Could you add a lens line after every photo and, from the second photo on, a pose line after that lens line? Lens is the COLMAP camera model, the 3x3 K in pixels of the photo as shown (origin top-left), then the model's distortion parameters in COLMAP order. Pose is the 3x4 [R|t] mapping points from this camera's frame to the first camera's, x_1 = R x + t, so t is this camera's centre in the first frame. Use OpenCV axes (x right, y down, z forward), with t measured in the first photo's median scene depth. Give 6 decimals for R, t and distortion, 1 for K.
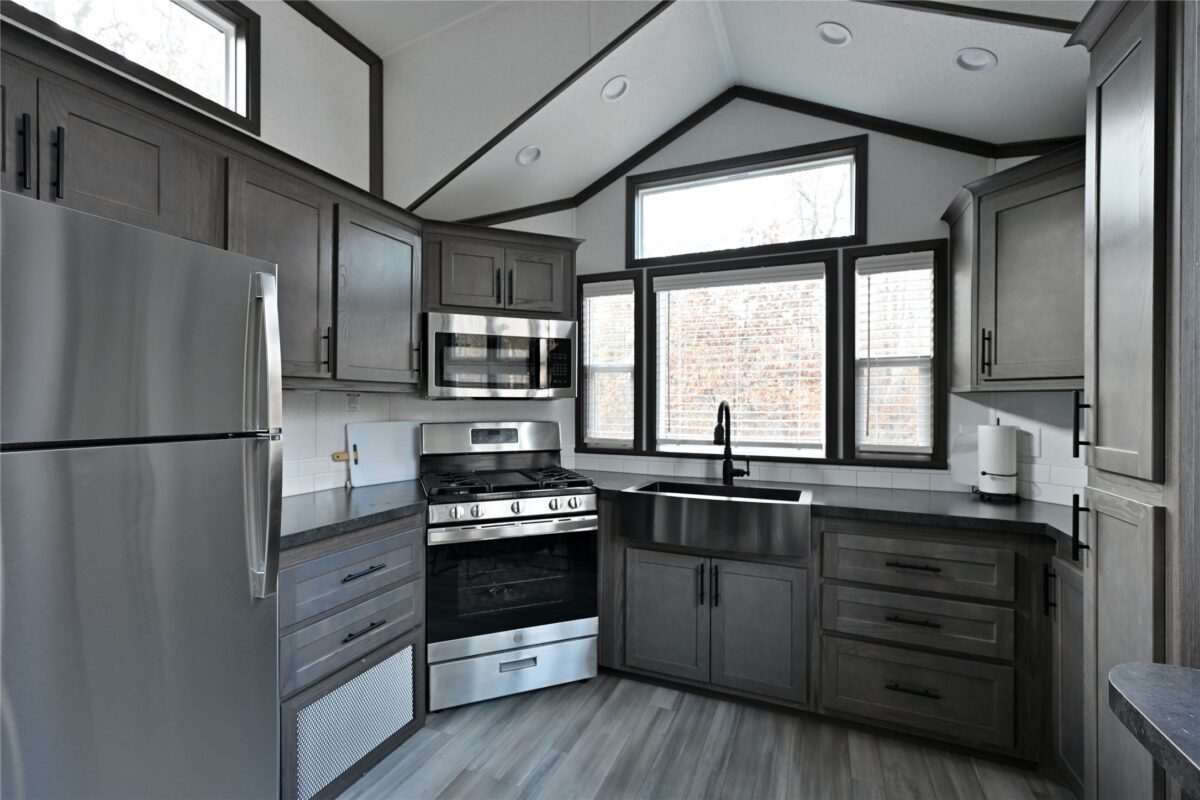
lens RADIAL K [[523.6, 0, 597.7], [0, 523.6, 406.4], [0, 0, 1]] dist [0.000277, -0.000234]
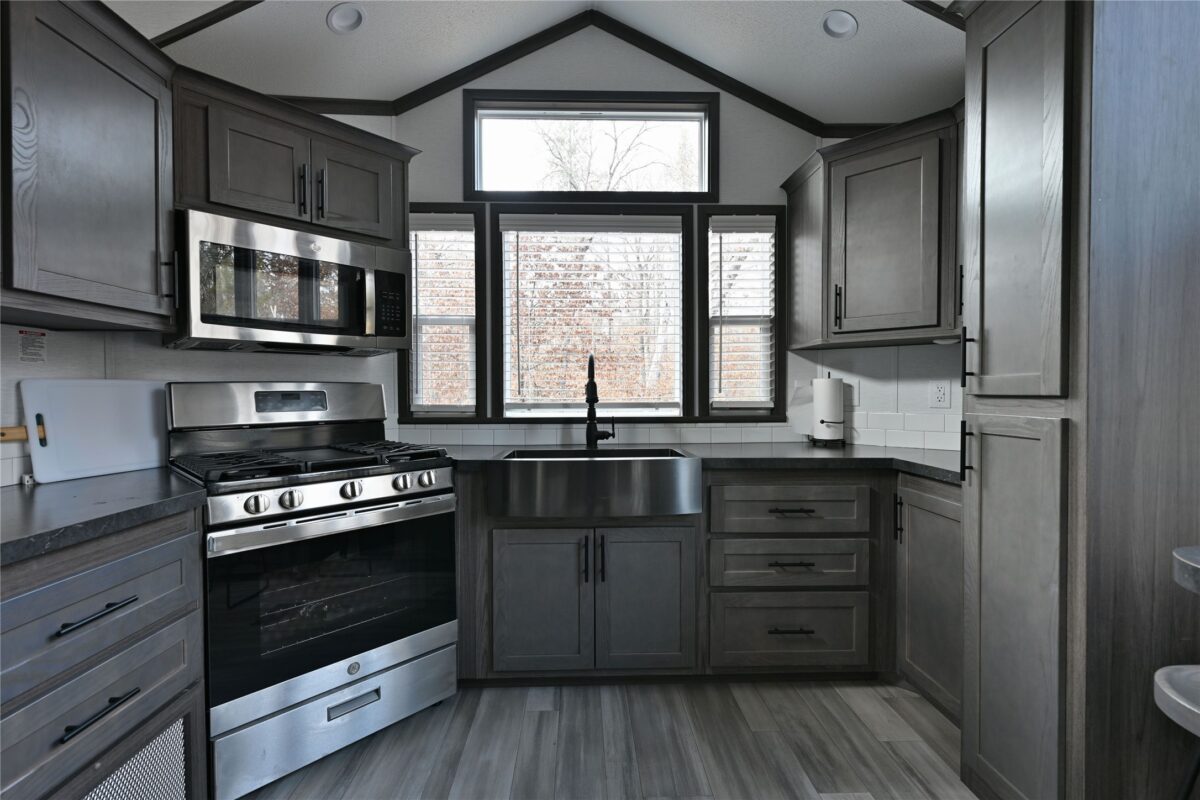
lens RADIAL K [[530.4, 0, 600.0], [0, 530.4, 400.0], [0, 0, 1]] dist [0.000070, 0.000101]
pose [[0.907027, -0.015254, 0.420796, -0.141213], [0.009965, 0.999841, 0.014764, 0.057727], [-0.420954, -0.009198, 0.907035, 0.179092]]
